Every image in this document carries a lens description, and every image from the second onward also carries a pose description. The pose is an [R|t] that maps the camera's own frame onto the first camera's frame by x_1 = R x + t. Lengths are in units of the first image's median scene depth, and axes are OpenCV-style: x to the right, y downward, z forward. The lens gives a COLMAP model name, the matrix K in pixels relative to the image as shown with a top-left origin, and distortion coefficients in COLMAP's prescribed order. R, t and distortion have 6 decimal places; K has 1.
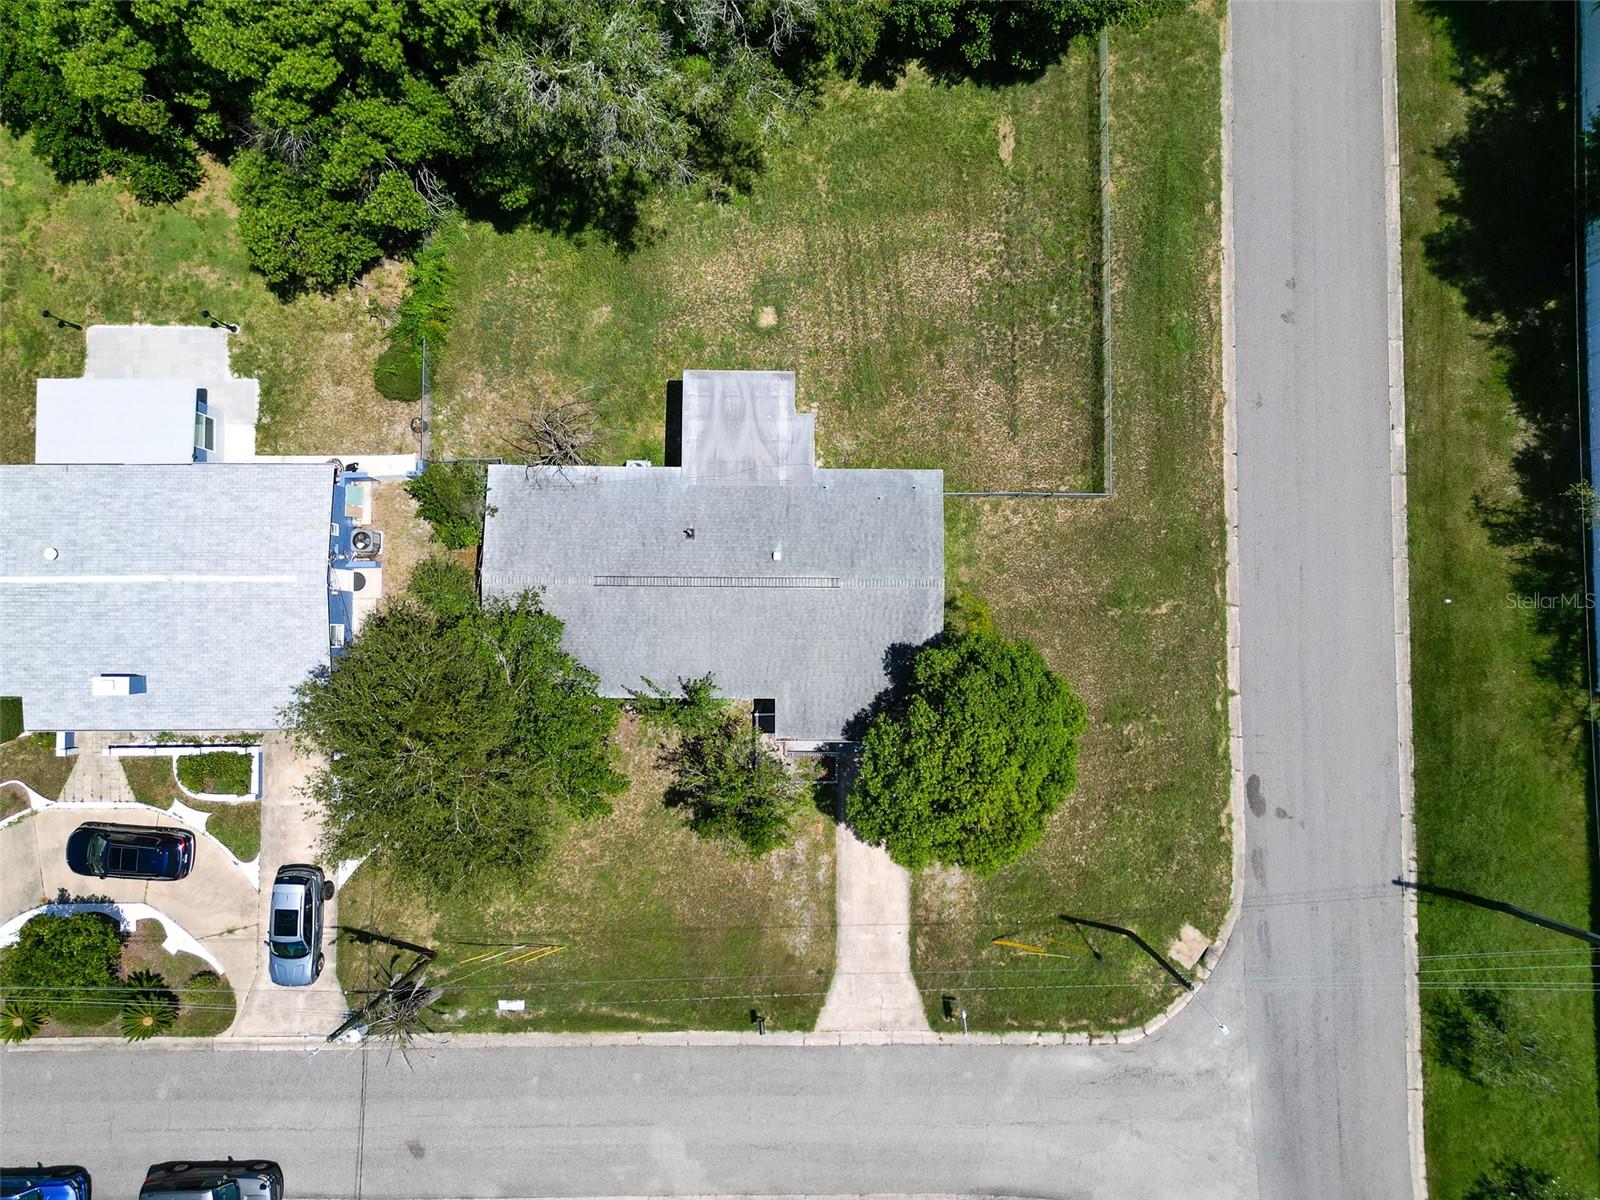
lens RADIAL K [[1132.1, 0, 800.4], [0, 1132.1, 592.0], [0, 0, 1]] dist [0.069040, -0.064924]
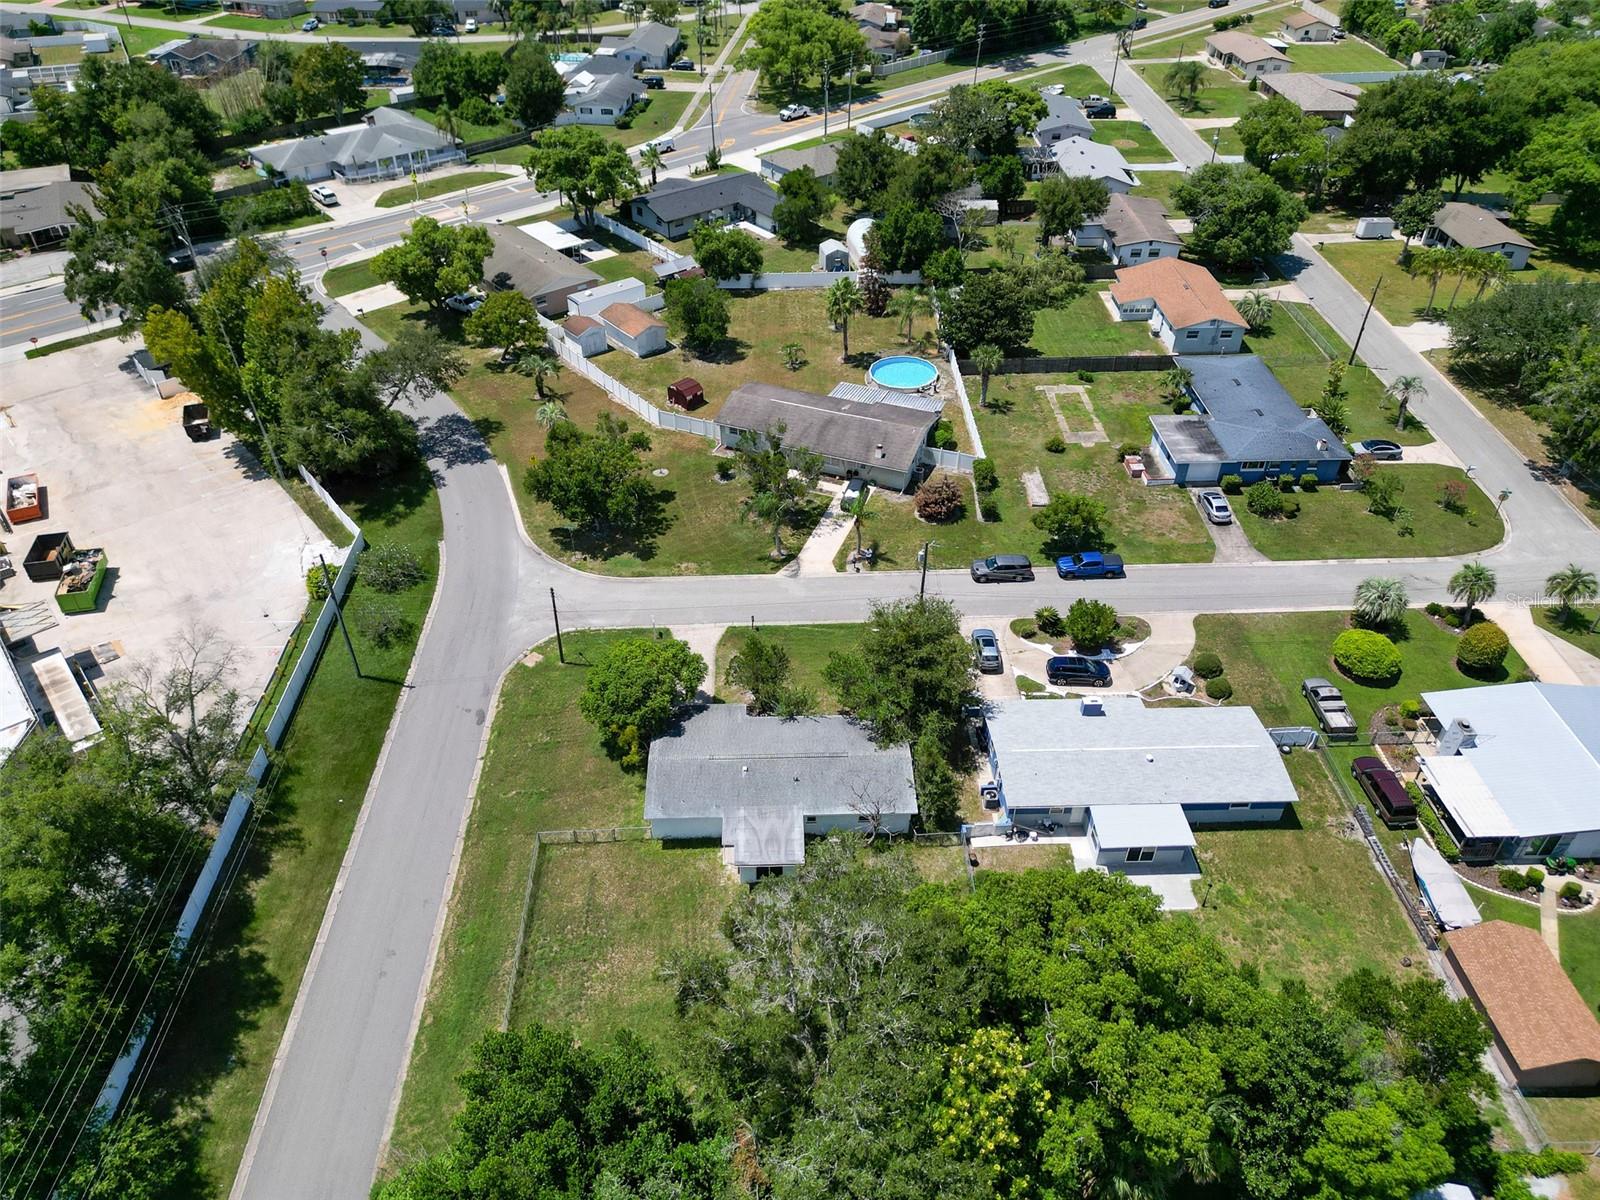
lens RADIAL K [[1132.1, 0, 804.0], [0, 1132.1, 594.7], [0, 0, 1]] dist [0.069040, -0.064924]
pose [[-0.998944, 0.015892, -0.043110, -0.038127], [-0.044184, -0.589585, 0.806497, -1.187111], [-0.012600, 0.807550, 0.589665, -0.223086]]
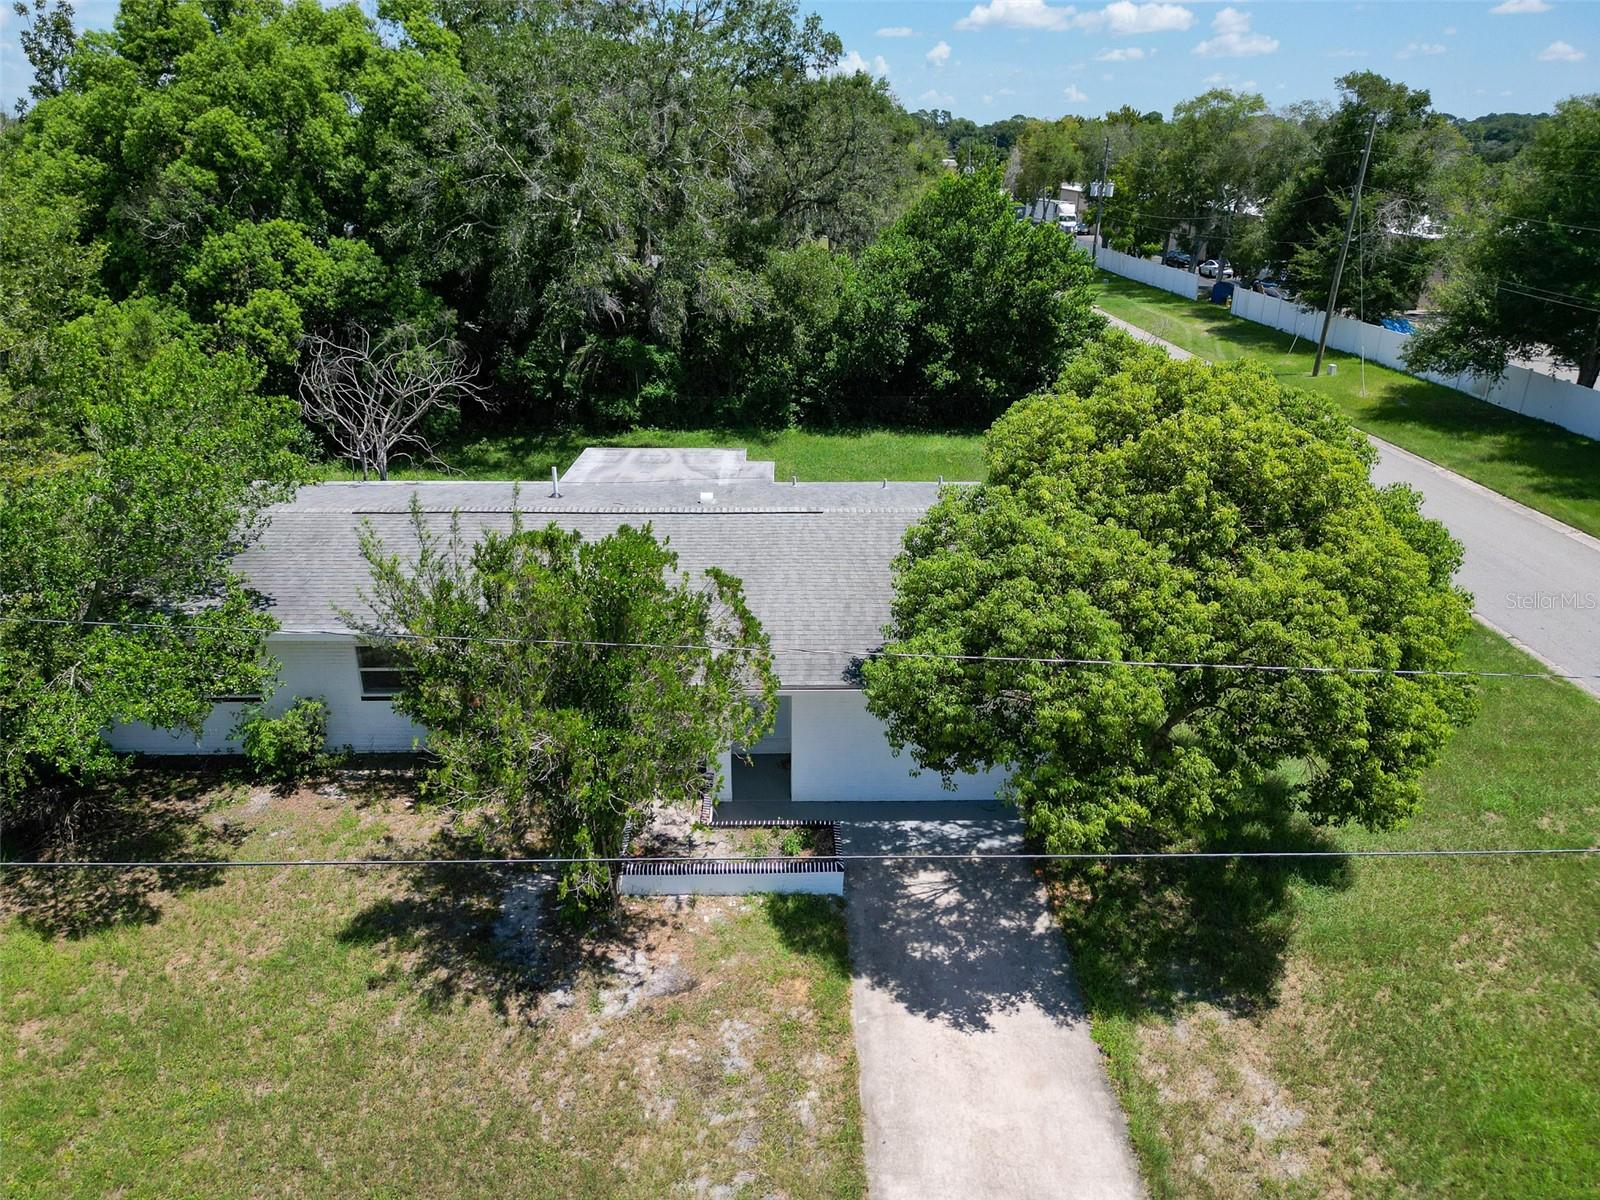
lens RADIAL K [[1132.1, 0, 799.7], [0, 1132.1, 598.6], [0, 0, 1]] dist [0.069040, -0.064924]
pose [[0.999593, -0.017440, 0.022570, 0.012115], [0.027726, 0.408278, -0.912436, 0.460374], [0.006698, 0.912691, 0.408596, 0.756684]]
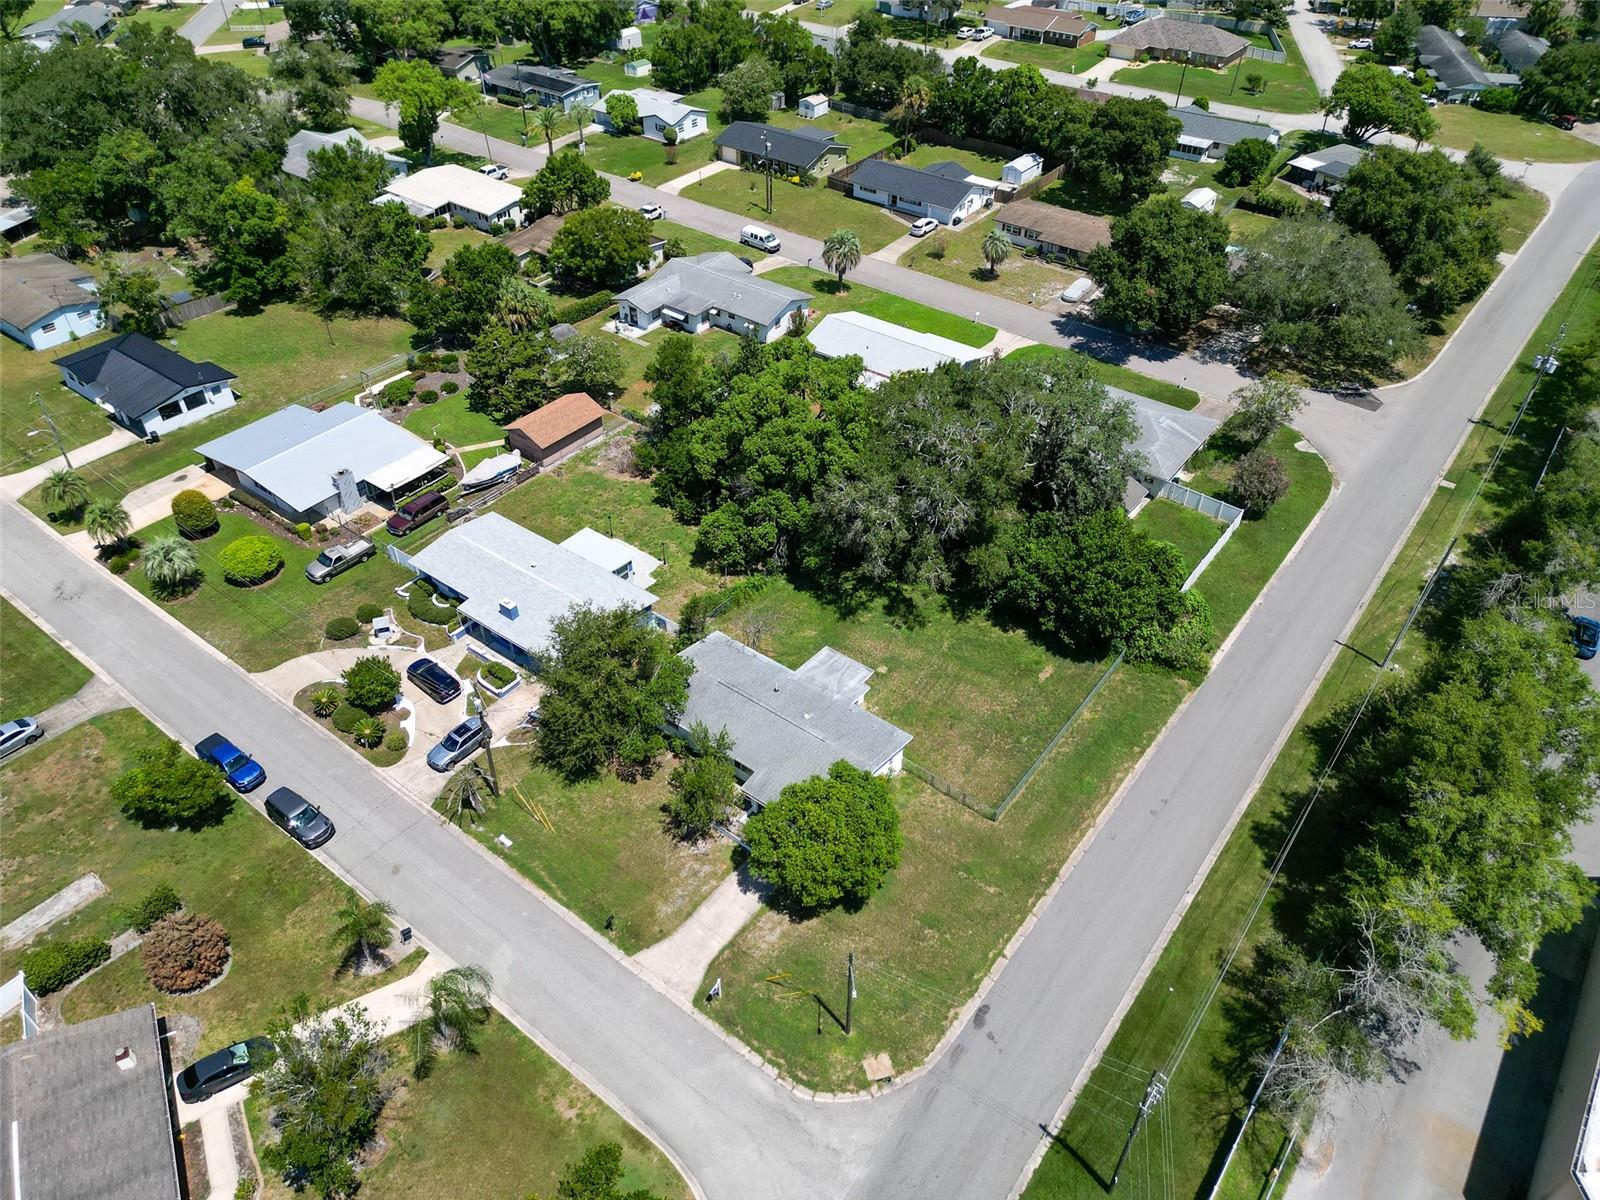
lens RADIAL K [[1132.1, 0, 805.3], [0, 1132.1, 589.6], [0, 0, 1]] dist [0.069040, -0.064924]
pose [[0.798332, 0.380976, -0.466394, 0.678169], [-0.601880, 0.530662, -0.596773, 0.857673], [0.020141, 0.757136, 0.652946, -0.290340]]
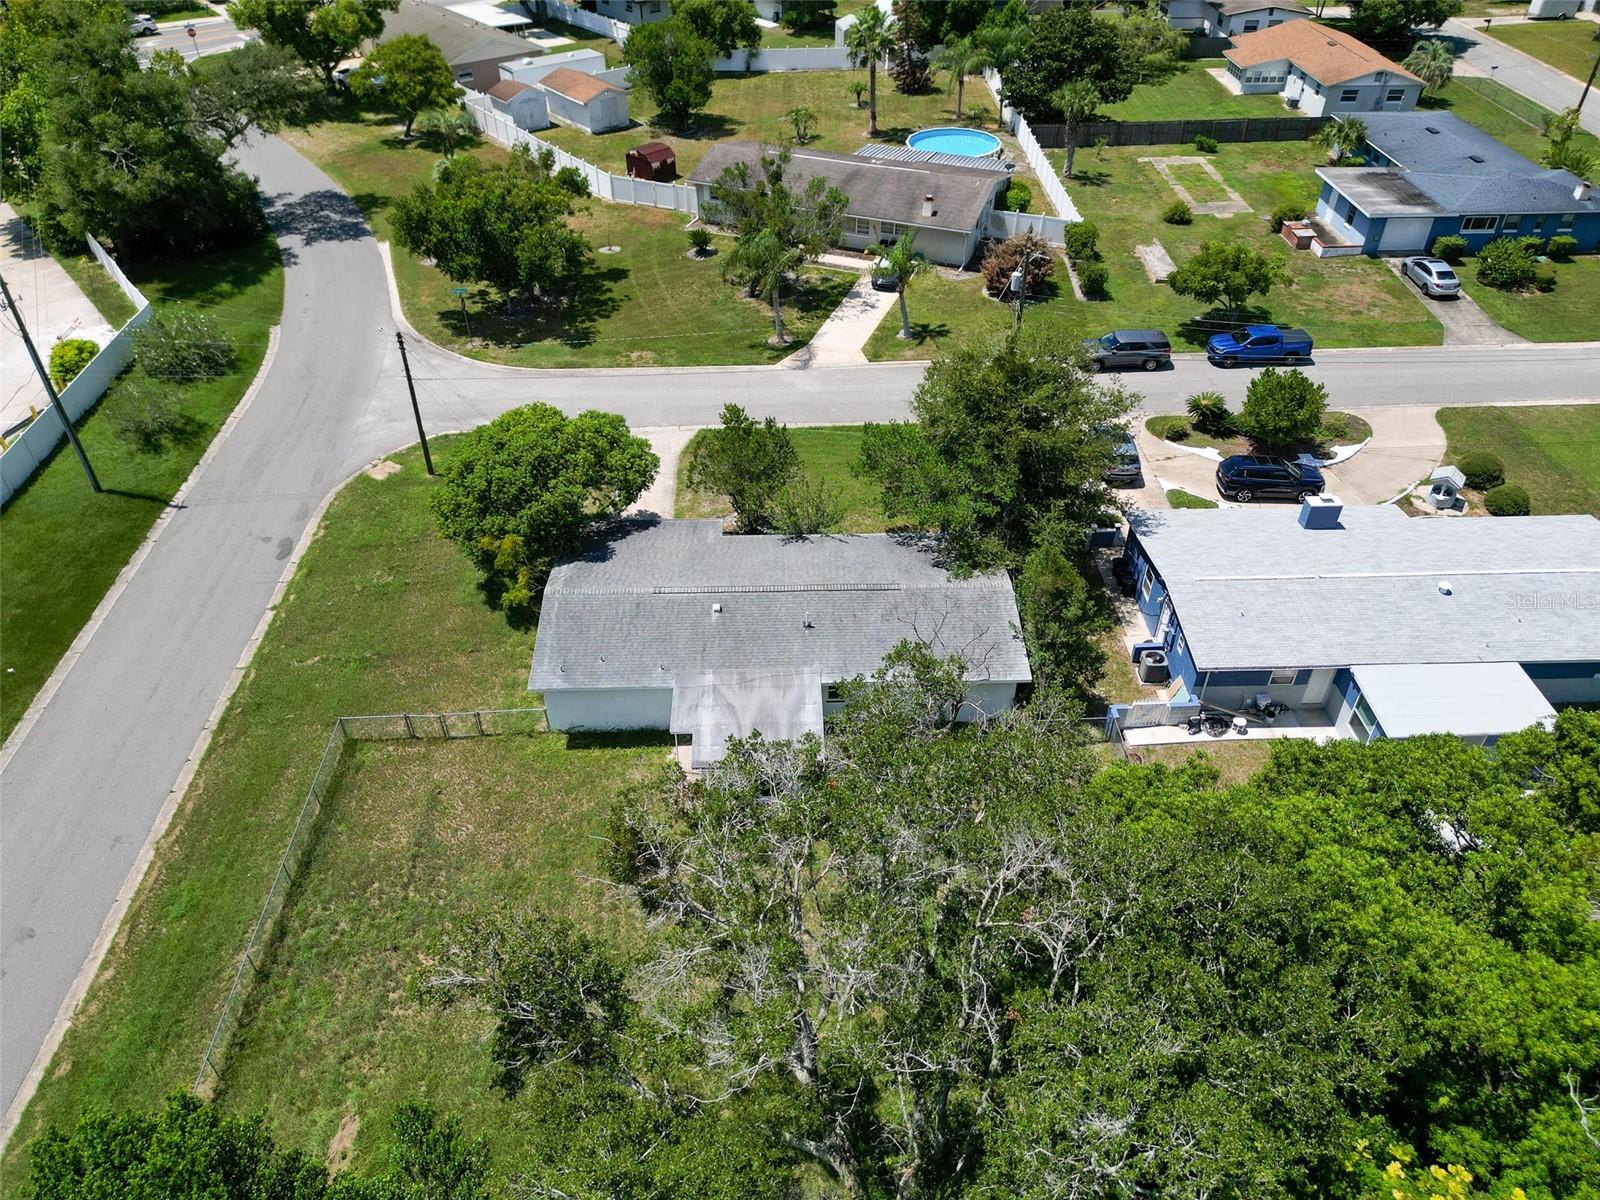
lens RADIAL K [[1132.1, 0, 803.1], [0, 1132.1, 592.5], [0, 0, 1]] dist [0.069040, -0.064924]
pose [[-0.999238, 0.017946, -0.034671, -0.057651], [-0.038549, -0.594003, 0.803539, -0.747063], [-0.006174, 0.804263, 0.594242, 0.384542]]
